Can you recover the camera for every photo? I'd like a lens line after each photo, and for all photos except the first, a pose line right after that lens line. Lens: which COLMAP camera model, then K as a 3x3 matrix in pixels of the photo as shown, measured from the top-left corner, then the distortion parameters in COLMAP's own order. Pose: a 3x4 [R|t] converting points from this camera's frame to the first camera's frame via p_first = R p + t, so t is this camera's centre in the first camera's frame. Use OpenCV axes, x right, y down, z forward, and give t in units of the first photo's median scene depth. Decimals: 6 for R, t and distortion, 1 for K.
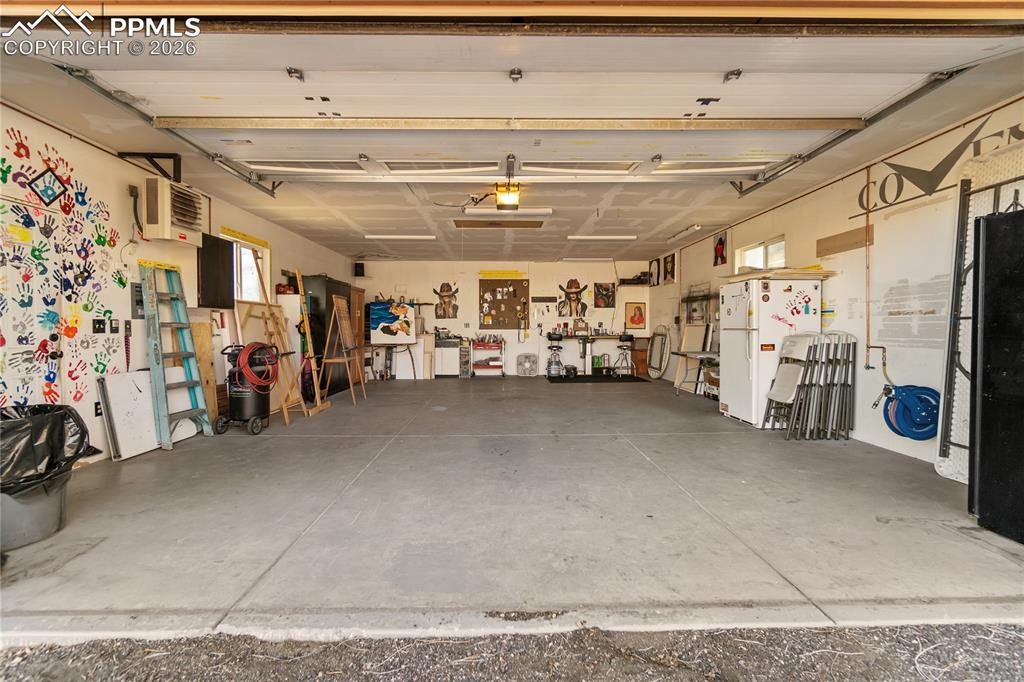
lens RADIAL K [[442.8, 0, 521.0], [0, 442.8, 334.3], [0, 0, 1]] dist [-0.000190, 0.000340]
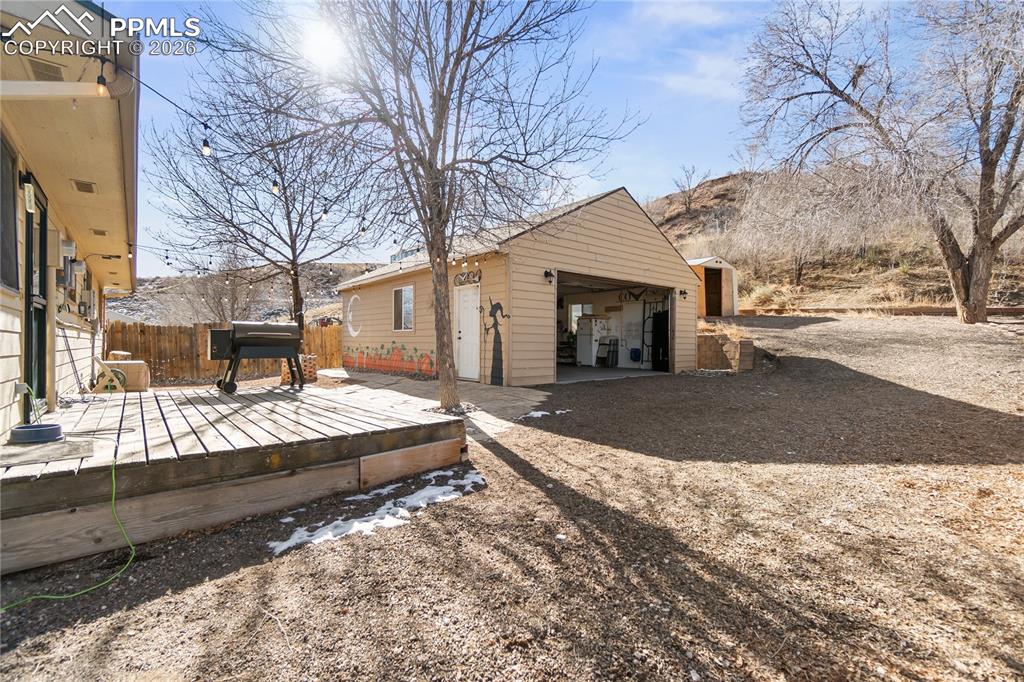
lens RADIAL K [[442.8, 0, 517.8], [0, 442.8, 344.4], [0, 0, 1]] dist [-0.000190, 0.000340]
pose [[0.779821, 0.003520, 0.625992, -1.661977], [0.002357, 0.999961, -0.008560, 0.073941], [-0.625998, 0.008150, 0.779782, -0.988556]]
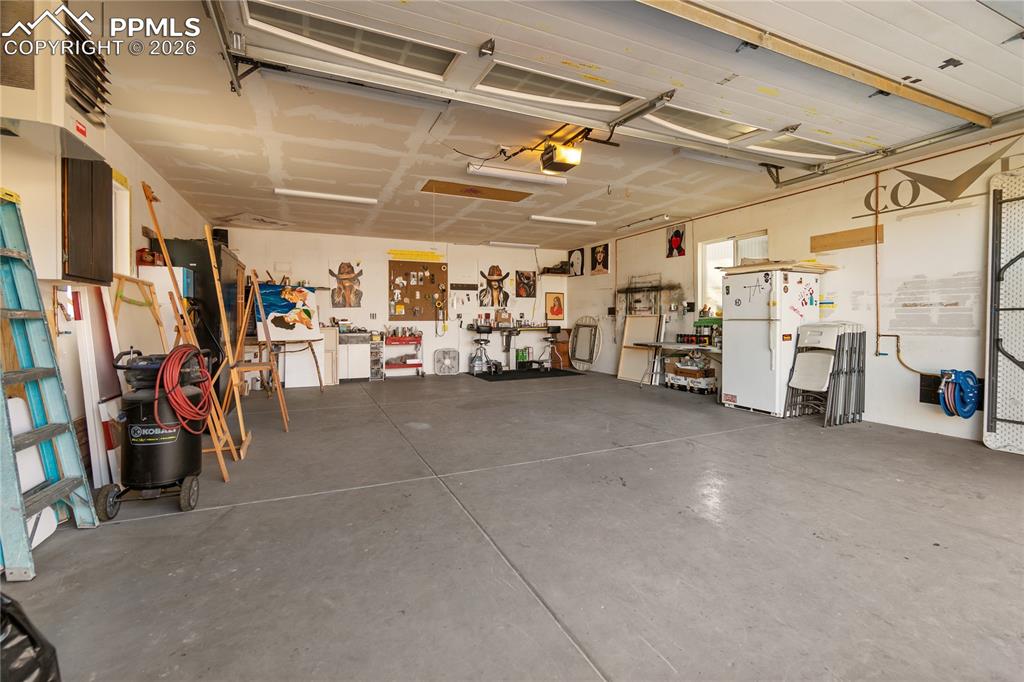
lens RADIAL K [[442.8, 0, 523.3], [0, 442.8, 323.4], [0, 0, 1]] dist [-0.000190, 0.000340]
pose [[0.918075, -0.005437, 0.396371, -0.374830], [0.007353, 0.999967, -0.003314, -0.003449], [-0.396340, 0.005957, 0.918085, 0.271746]]
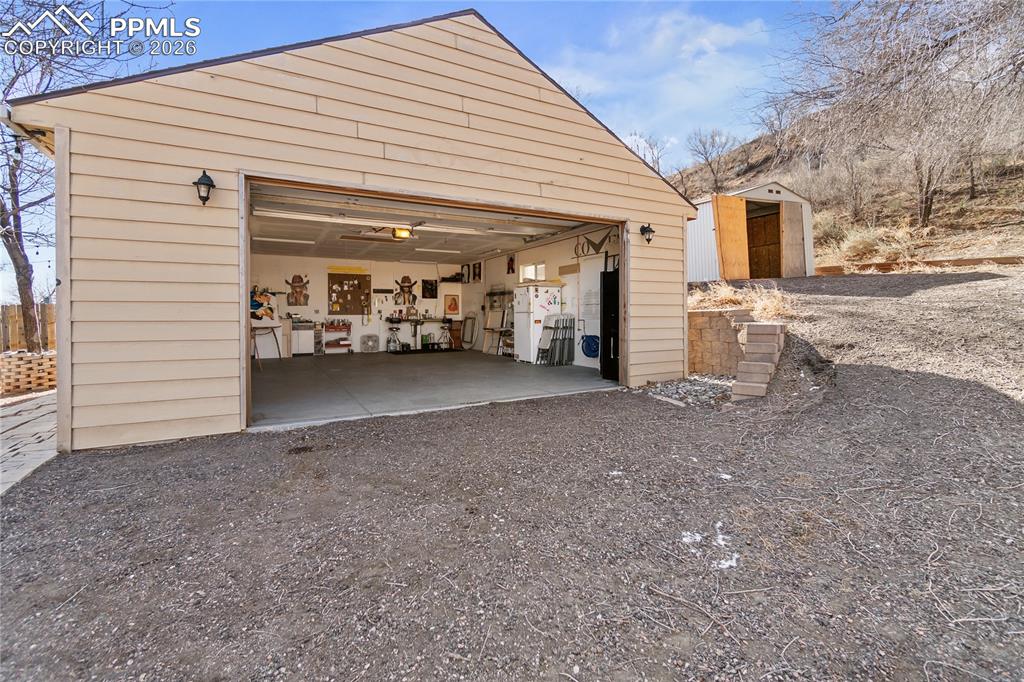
lens RADIAL K [[442.8, 0, 522.7], [0, 442.8, 315.8], [0, 0, 1]] dist [-0.000190, 0.000340]
pose [[0.886434, -0.004167, 0.462836, -0.356759], [0.011702, 0.999842, -0.013410, 0.026621], [-0.462707, 0.017303, 0.886342, -0.617057]]
